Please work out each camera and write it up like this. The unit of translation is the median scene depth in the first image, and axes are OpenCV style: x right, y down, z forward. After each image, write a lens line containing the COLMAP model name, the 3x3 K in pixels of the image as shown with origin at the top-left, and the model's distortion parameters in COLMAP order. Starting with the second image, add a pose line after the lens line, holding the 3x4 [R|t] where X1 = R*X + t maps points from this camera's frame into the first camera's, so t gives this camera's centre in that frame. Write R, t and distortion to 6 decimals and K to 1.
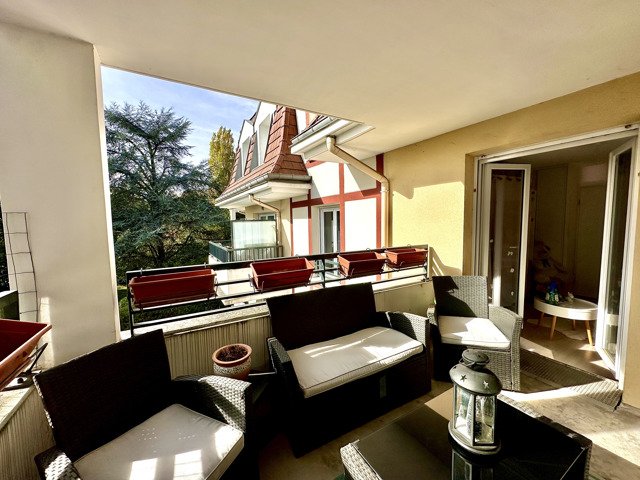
lens RADIAL K [[255.2, 0, 320.7], [0, 255.2, 238.4], [0, 0, 1]] dist [-0.003009, 0.000719]
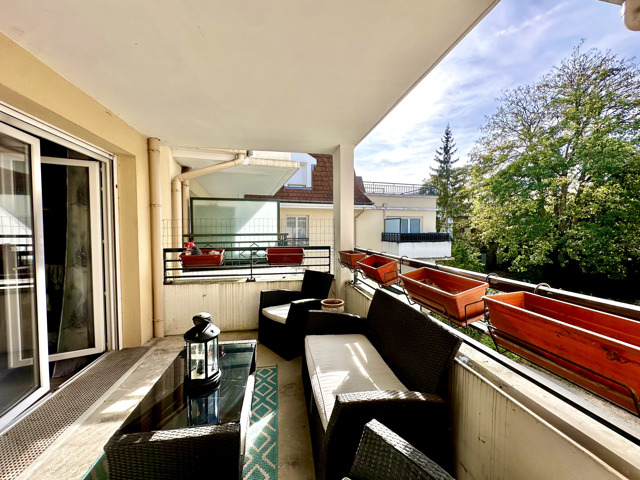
lens RADIAL K [[255.2, 0, 319.6], [0, 255.2, 238.7], [0, 0, 1]] dist [-0.003009, 0.000719]
pose [[-0.348445, 0.050472, -0.935970, 0.272484], [-0.060091, 0.995292, 0.076042, -0.014685], [0.935401, 0.082739, -0.343771, 0.336374]]
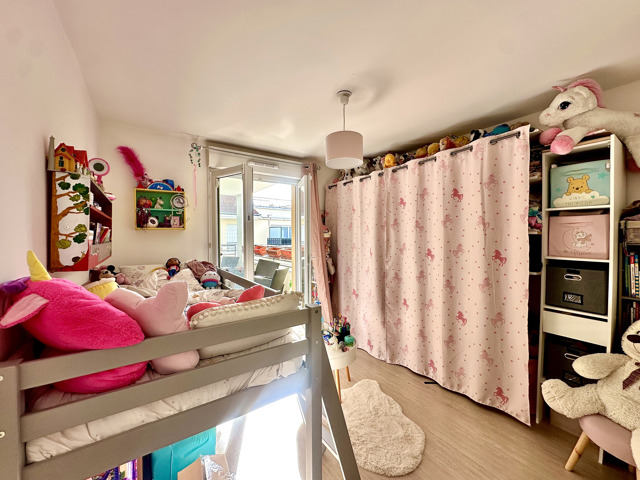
lens RADIAL K [[255.2, 0, 320.4], [0, 255.2, 238.5], [0, 0, 1]] dist [-0.003009, 0.000719]
pose [[0.078245, 0.027368, -0.996558, 0.787776], [-0.071243, 0.997221, 0.021792, -0.029638], [0.994385, 0.069292, 0.079977, 0.426772]]
